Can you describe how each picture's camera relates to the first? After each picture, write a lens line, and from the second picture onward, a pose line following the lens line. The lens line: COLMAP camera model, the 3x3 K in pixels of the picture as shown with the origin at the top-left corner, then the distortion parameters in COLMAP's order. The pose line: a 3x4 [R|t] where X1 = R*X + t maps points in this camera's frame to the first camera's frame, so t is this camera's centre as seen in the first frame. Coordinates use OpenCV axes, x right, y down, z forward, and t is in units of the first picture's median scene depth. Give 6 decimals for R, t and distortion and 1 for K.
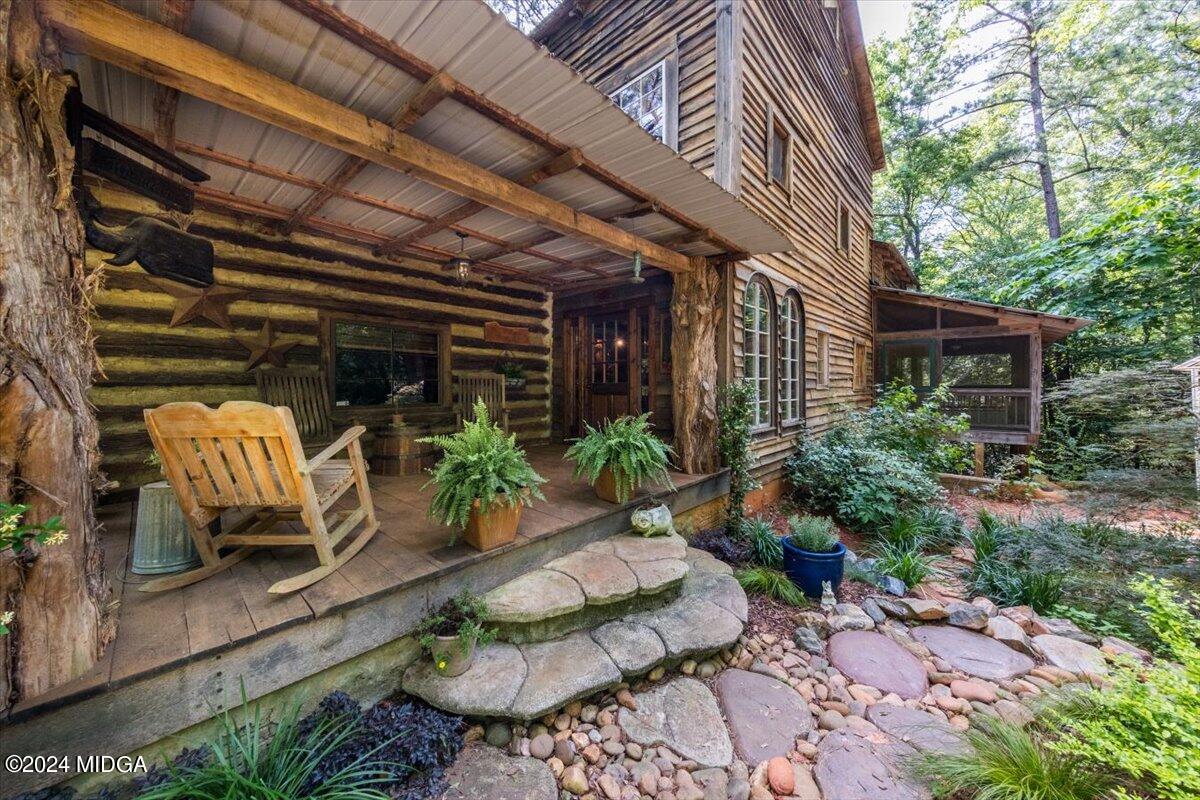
lens RADIAL K [[425.4, 0, 596.3], [0, 425.4, 395.3], [0, 0, 1]] dist [0.000965, -0.000359]
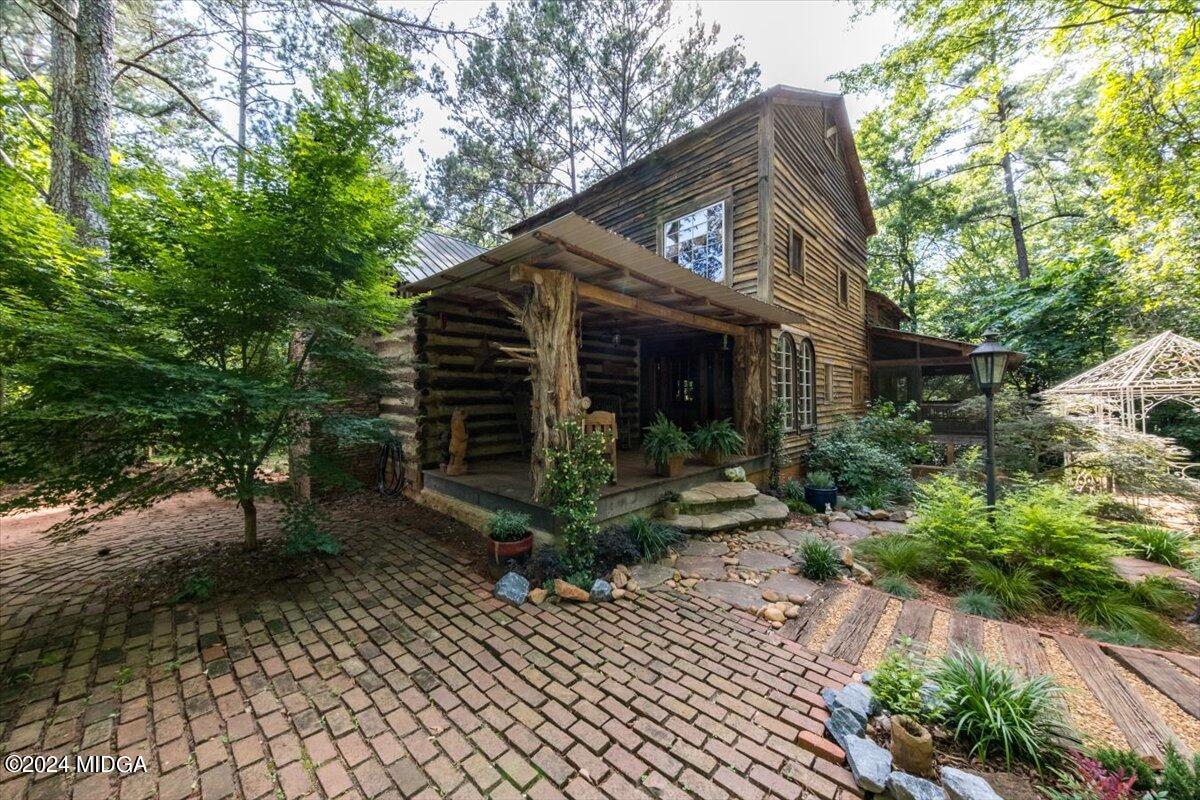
lens RADIAL K [[425.4, 0, 594.0], [0, 425.4, 401.5], [0, 0, 1]] dist [0.000965, -0.000359]
pose [[0.999584, -0.005060, -0.028401, -0.244906], [0.004443, 0.999753, -0.021774, 0.003939], [0.028504, 0.021638, 0.999359, -0.513551]]
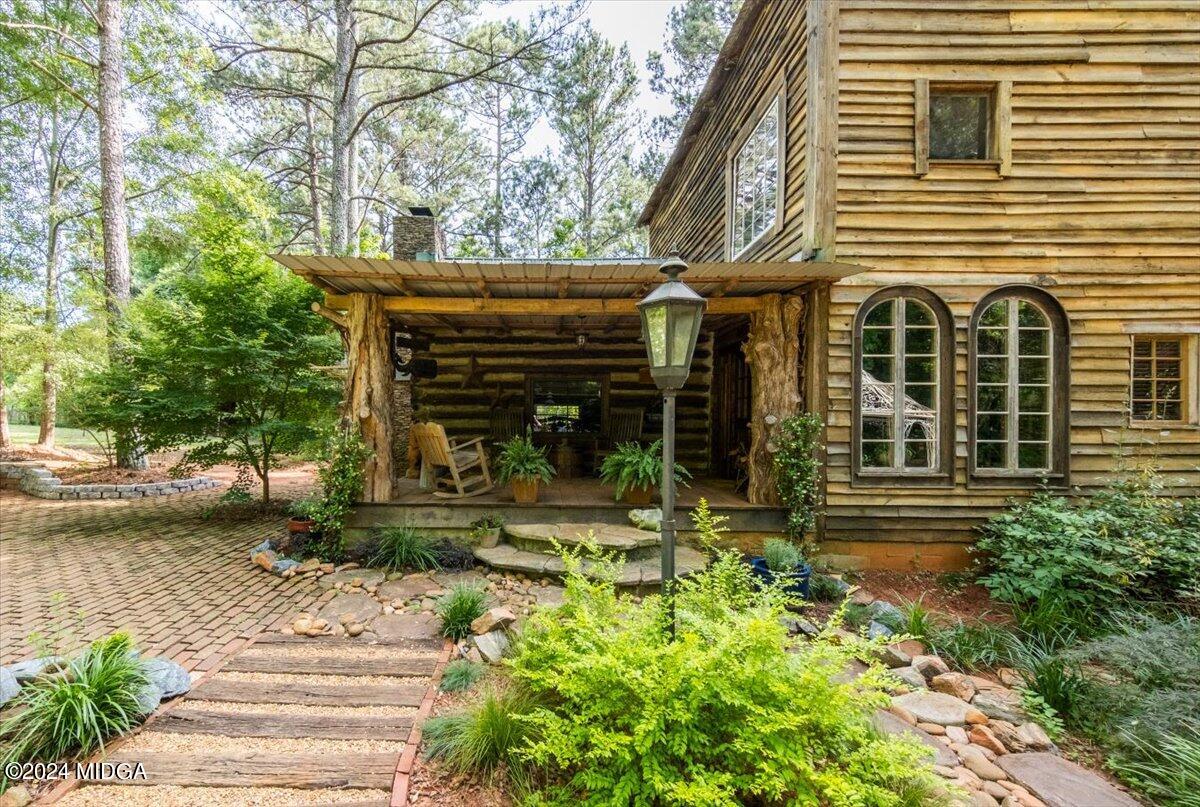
lens RADIAL K [[490.1, 0, 535.0], [0, 490.1, 434.0], [0, 0, 1]] dist [0.003228, 0.000450]
pose [[0.649819, 0.023392, -0.759729, 0.584462], [-0.026186, 0.999622, 0.008380, 0.013467], [0.759637, 0.014448, 0.650186, -0.152128]]
